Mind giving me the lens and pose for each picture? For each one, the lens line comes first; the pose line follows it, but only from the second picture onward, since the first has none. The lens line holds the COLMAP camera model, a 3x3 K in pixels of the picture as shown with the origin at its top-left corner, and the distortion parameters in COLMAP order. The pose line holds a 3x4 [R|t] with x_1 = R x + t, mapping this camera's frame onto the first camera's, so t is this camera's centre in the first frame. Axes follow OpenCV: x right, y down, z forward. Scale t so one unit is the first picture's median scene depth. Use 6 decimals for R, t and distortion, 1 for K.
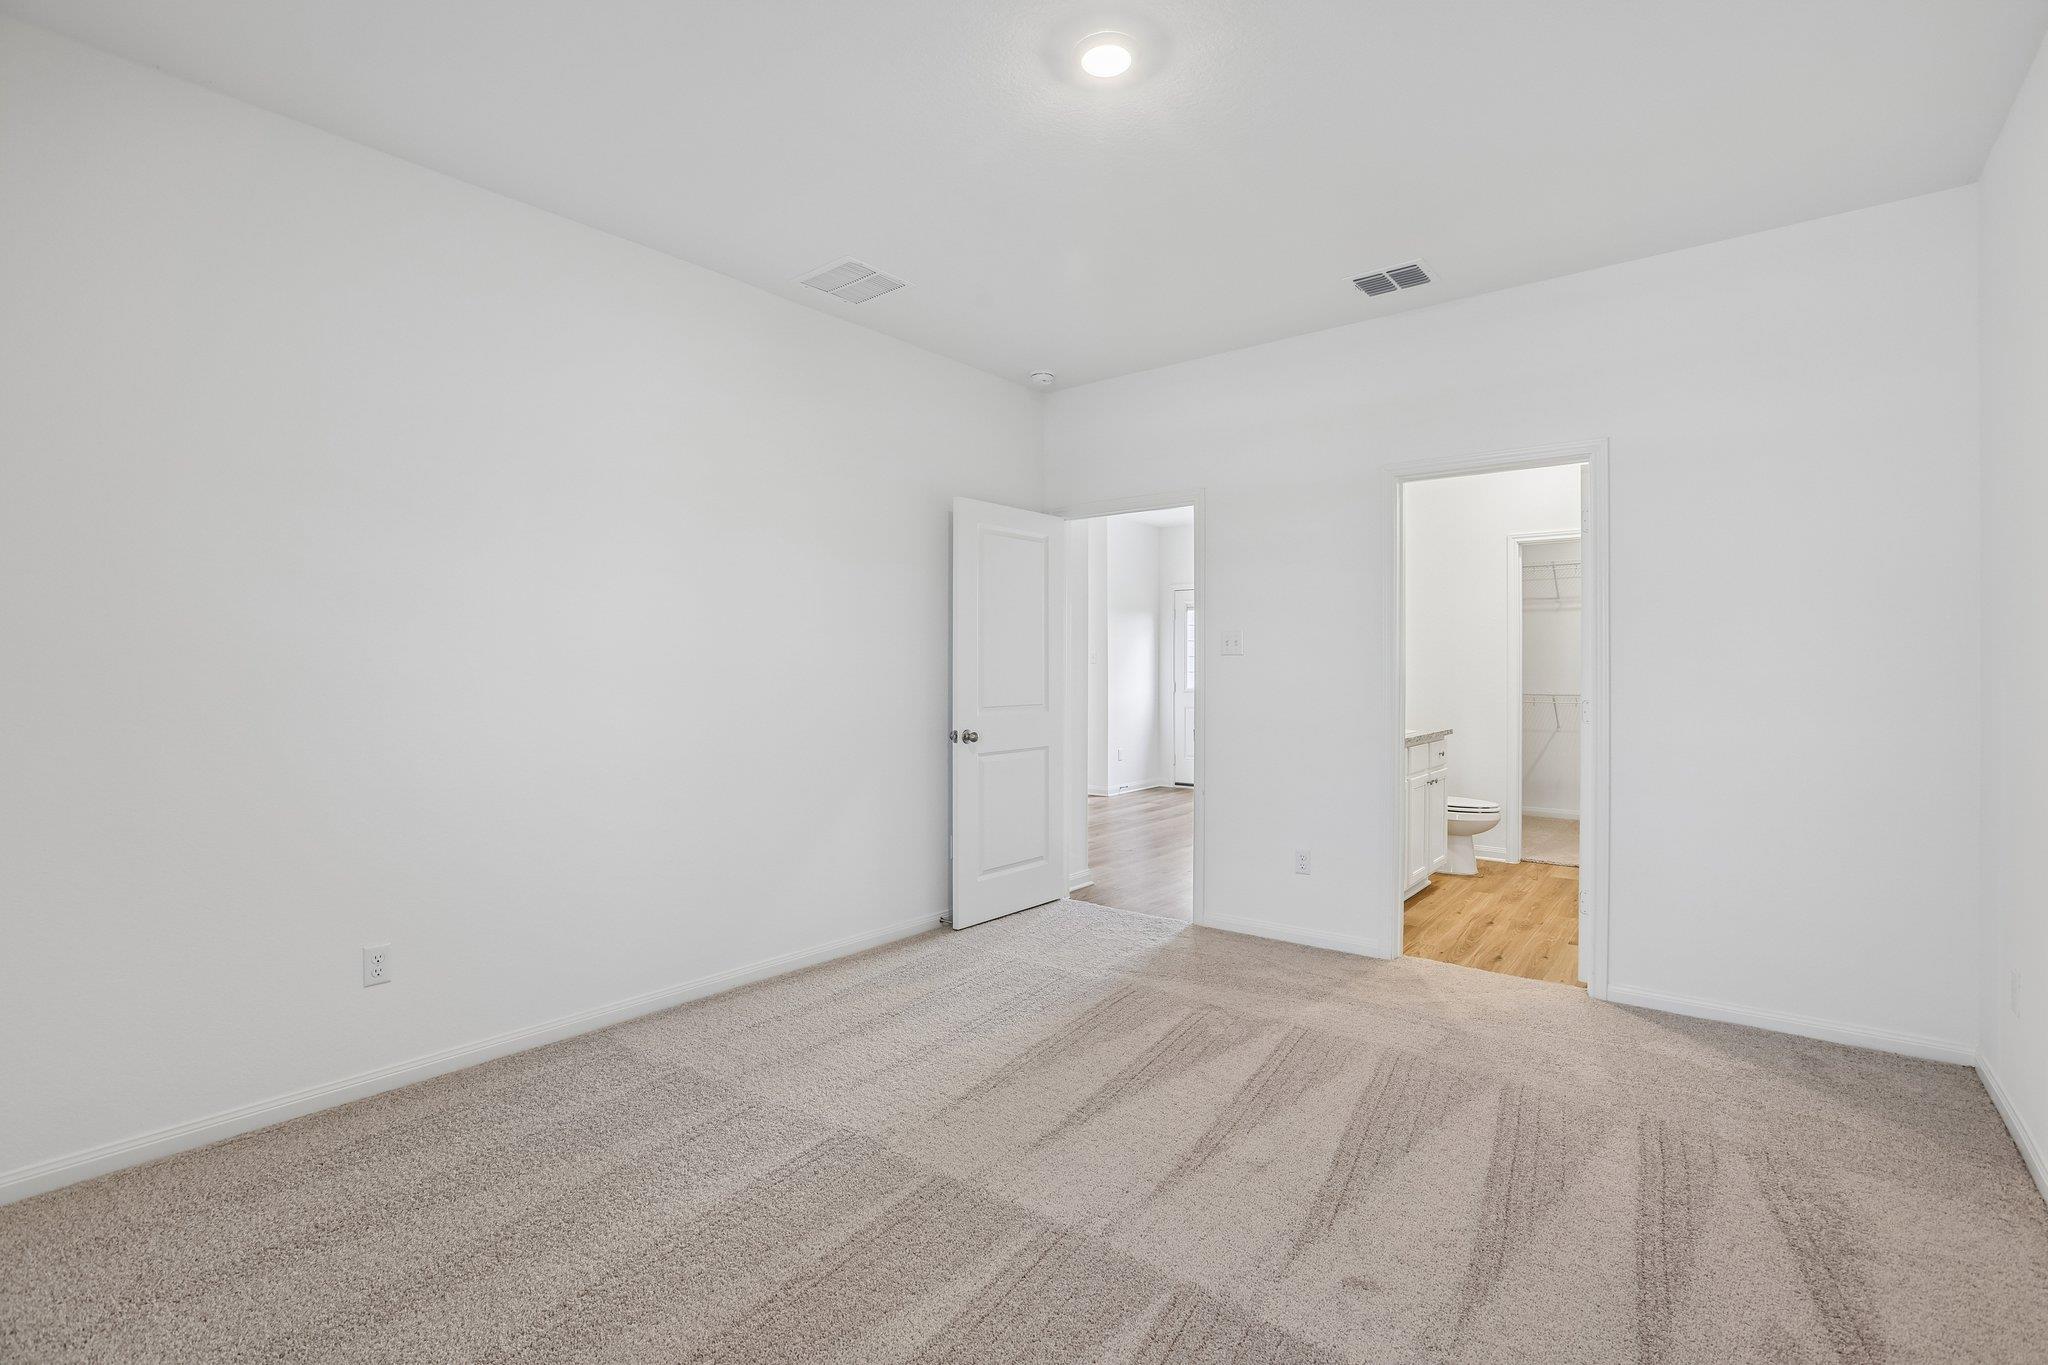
lens RADIAL K [[924.7, 0, 1016.7], [0, 924.7, 675.2], [0, 0, 1]] dist [-0.040564, 0.009158]
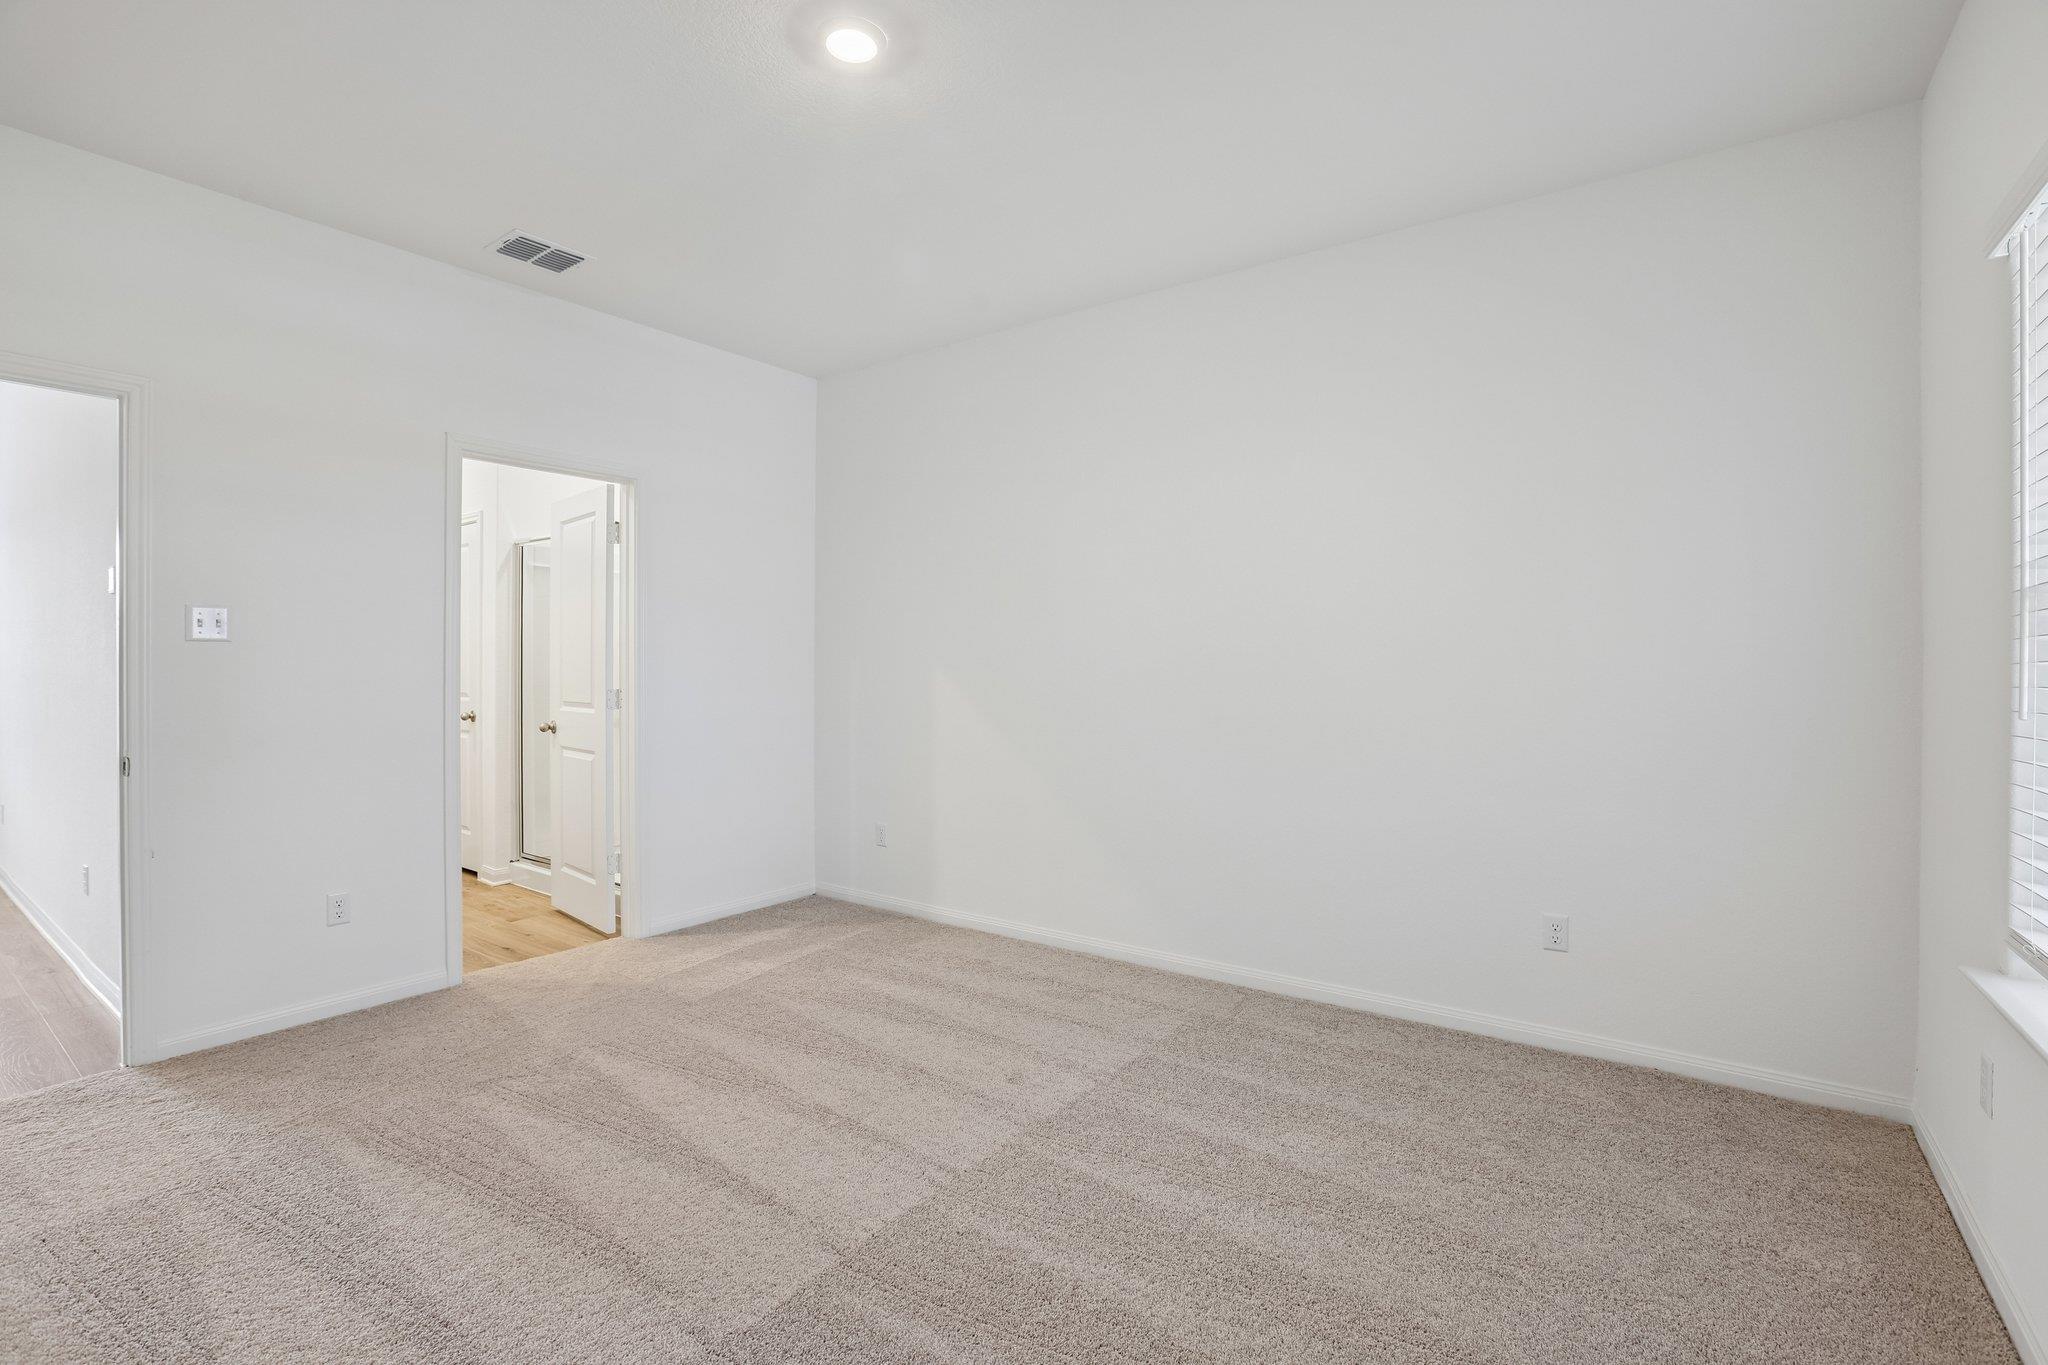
lens RADIAL K [[924.7, 0, 1016.2], [0, 924.7, 674.0], [0, 0, 1]] dist [-0.040564, 0.009158]
pose [[-0.033943, -0.012475, 0.999346, -0.611061], [0.009160, 0.999876, 0.012792, -0.000777], [-0.999382, 0.009588, -0.033824, 0.584119]]
